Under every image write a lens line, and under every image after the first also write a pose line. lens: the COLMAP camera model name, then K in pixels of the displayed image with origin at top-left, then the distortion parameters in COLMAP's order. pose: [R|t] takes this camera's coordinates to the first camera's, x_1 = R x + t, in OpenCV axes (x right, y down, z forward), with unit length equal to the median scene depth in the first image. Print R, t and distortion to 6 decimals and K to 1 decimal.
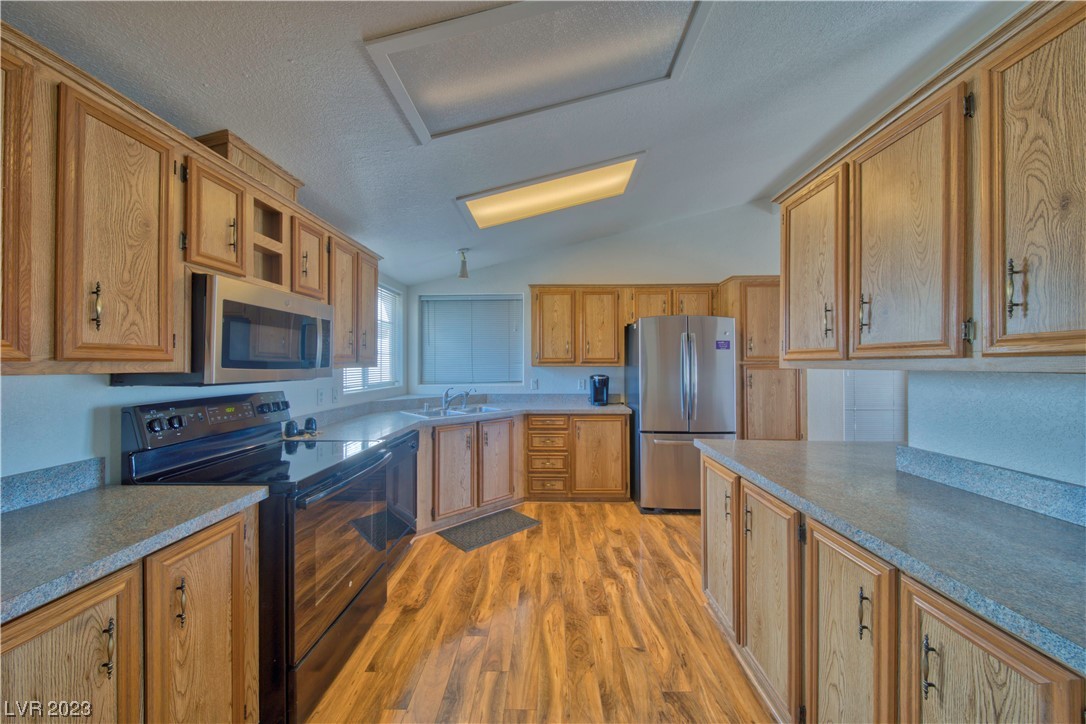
lens RADIAL K [[380.7, 0, 544.0], [0, 380.7, 360.3], [0, 0, 1]] dist [-0.001878, -0.001260]
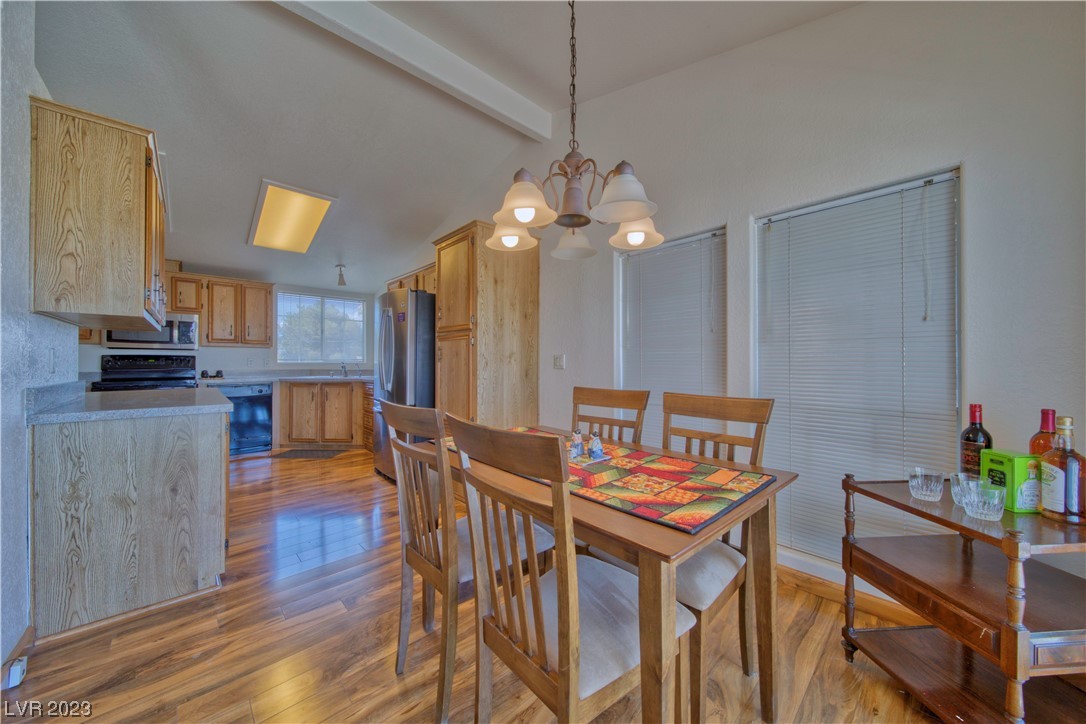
lens RADIAL K [[380.7, 0, 538.6], [0, 380.7, 363.1], [0, 0, 1]] dist [-0.001878, -0.001260]
pose [[0.690607, 0.001804, -0.723228, 2.827266], [0.003971, 0.999972, 0.006286, 0.146319], [0.723219, -0.007213, 0.690581, 1.136163]]
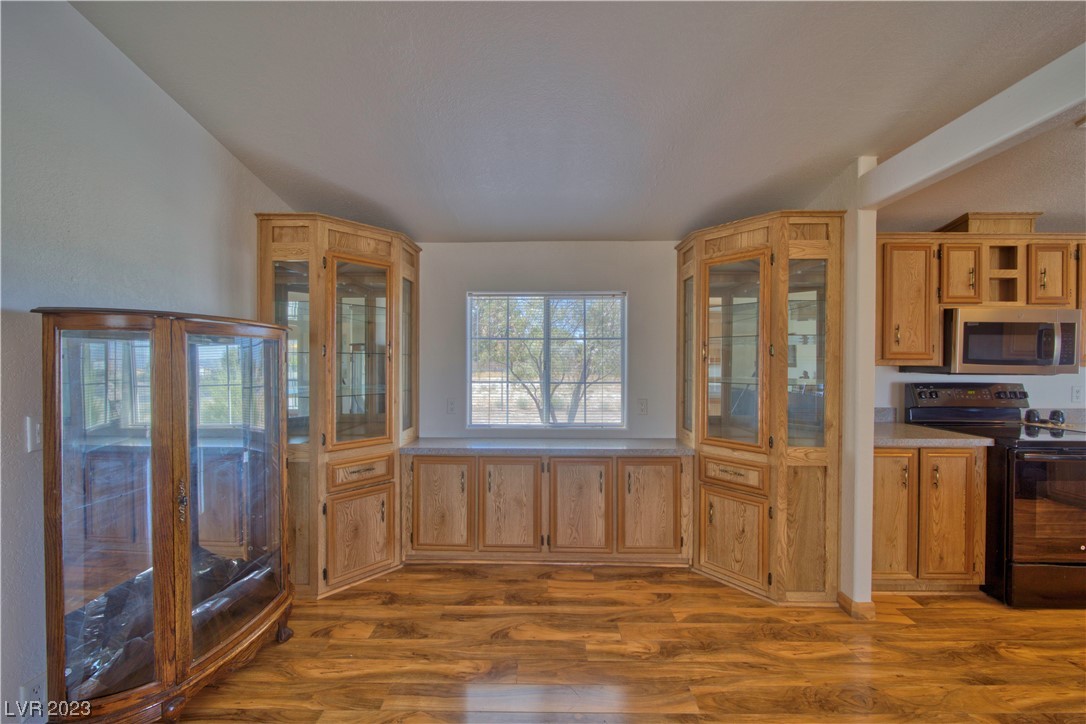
lens RADIAL K [[380.7, 0, 542.0], [0, 380.7, 363.7], [0, 0, 1]] dist [-0.001878, -0.001260]
pose [[0.004662, 0.008669, -0.999952, 0.665278], [0.003653, 0.999956, 0.008687, -0.000829], [0.999982, -0.003693, 0.004630, -0.703747]]
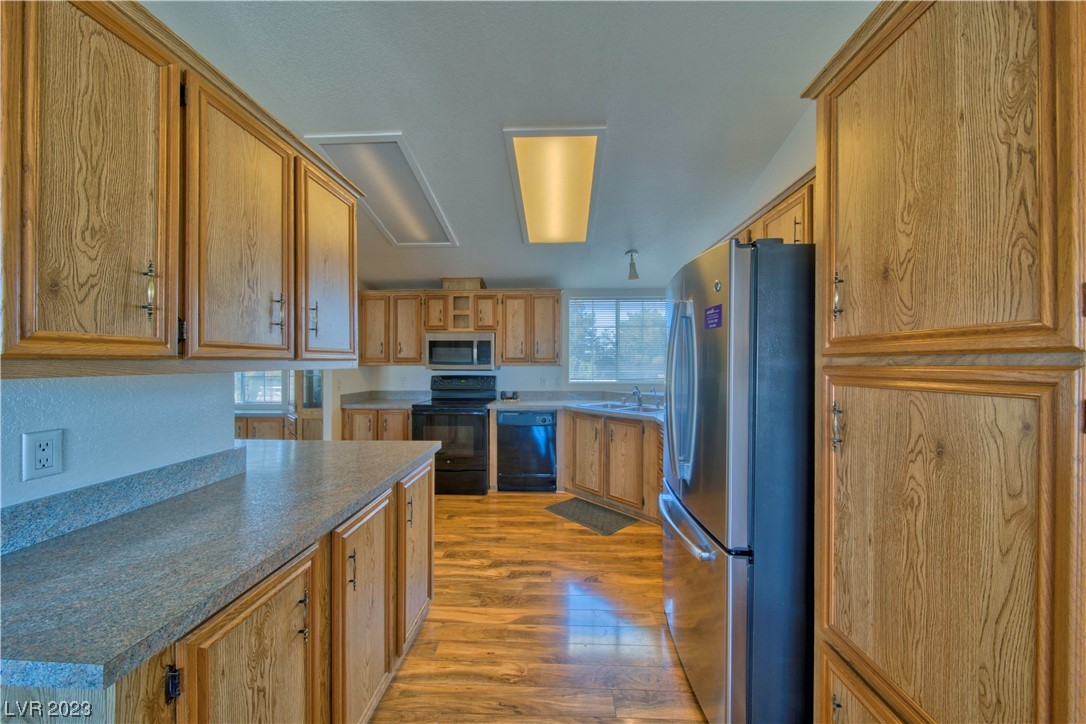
lens RADIAL K [[380.7, 0, 547.3], [0, 380.7, 362.3], [0, 0, 1]] dist [-0.001878, -0.001260]
pose [[-0.018230, -0.000946, -0.999833, 1.729283], [0.005096, 0.999986, -0.001039, 0.012105], [0.999821, -0.005114, -0.018225, 1.643547]]
